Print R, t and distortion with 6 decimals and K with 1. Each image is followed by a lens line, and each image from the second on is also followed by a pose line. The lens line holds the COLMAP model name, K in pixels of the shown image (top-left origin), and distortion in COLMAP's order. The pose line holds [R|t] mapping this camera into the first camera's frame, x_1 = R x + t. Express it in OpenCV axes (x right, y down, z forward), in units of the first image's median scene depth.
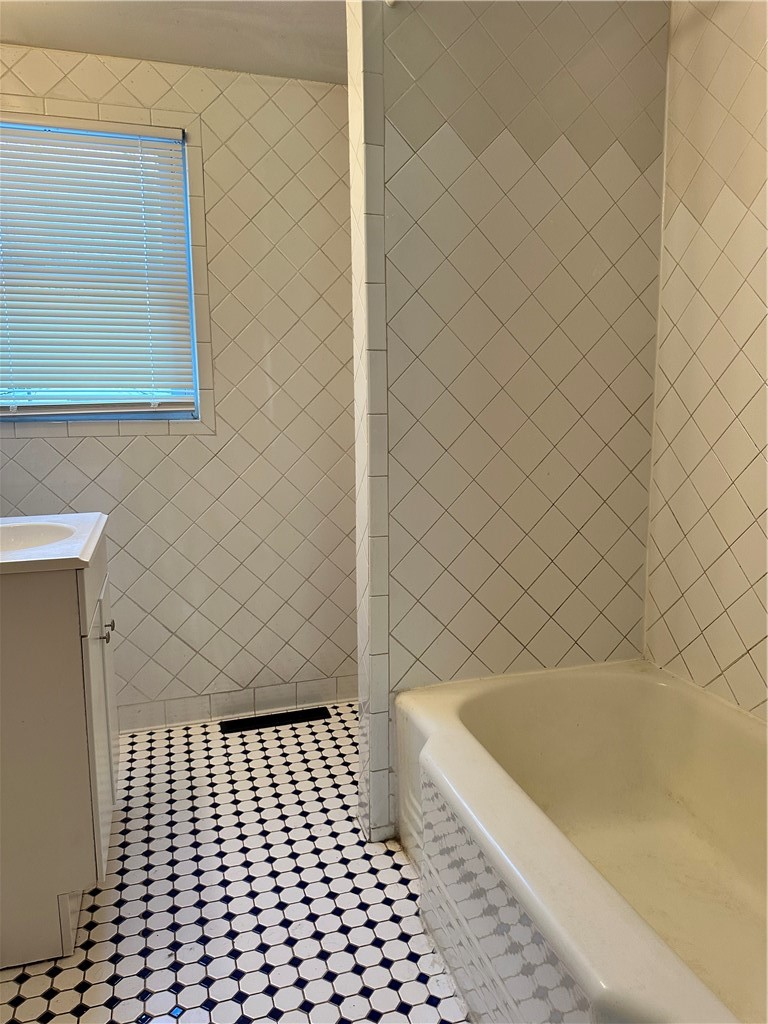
lens RADIAL K [[724.2, 0, 391.0], [0, 724.2, 509.1], [0, 0, 1]] dist [0.071426, -0.076091]
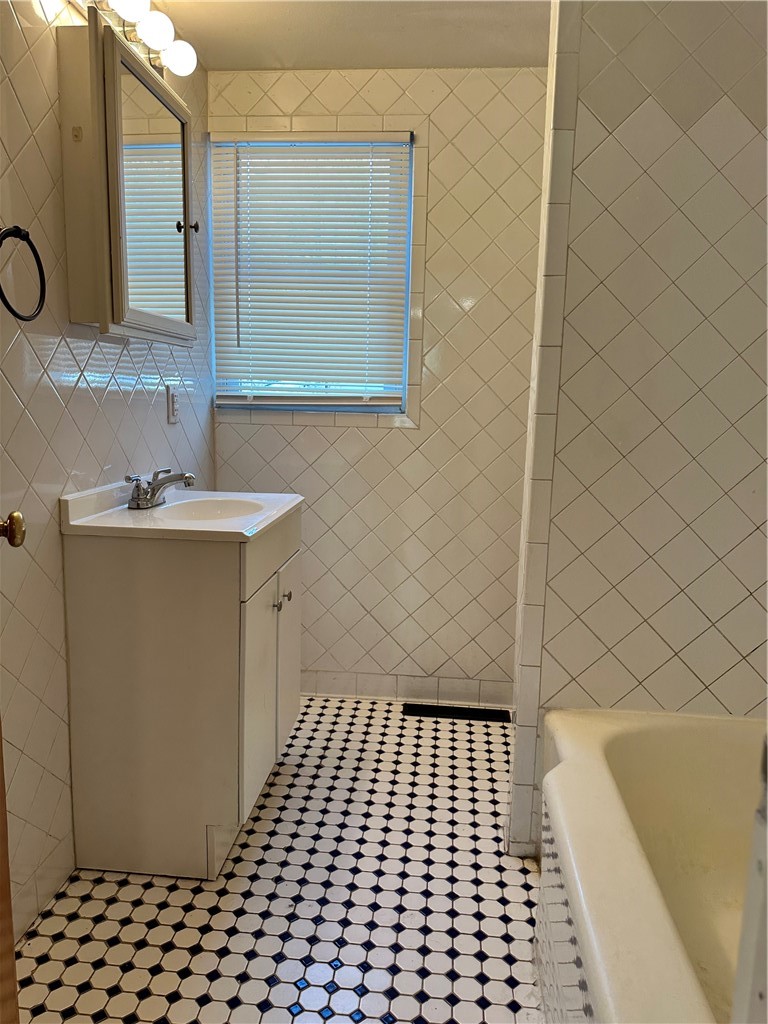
lens RADIAL K [[724.2, 0, 385.8], [0, 724.2, 514.8], [0, 0, 1]] dist [0.071426, -0.076091]
pose [[0.924683, 0.093478, -0.369085, 0.126367], [-0.088318, 0.995613, 0.030891, -0.009429], [0.370353, 0.004032, 0.928882, 0.031953]]
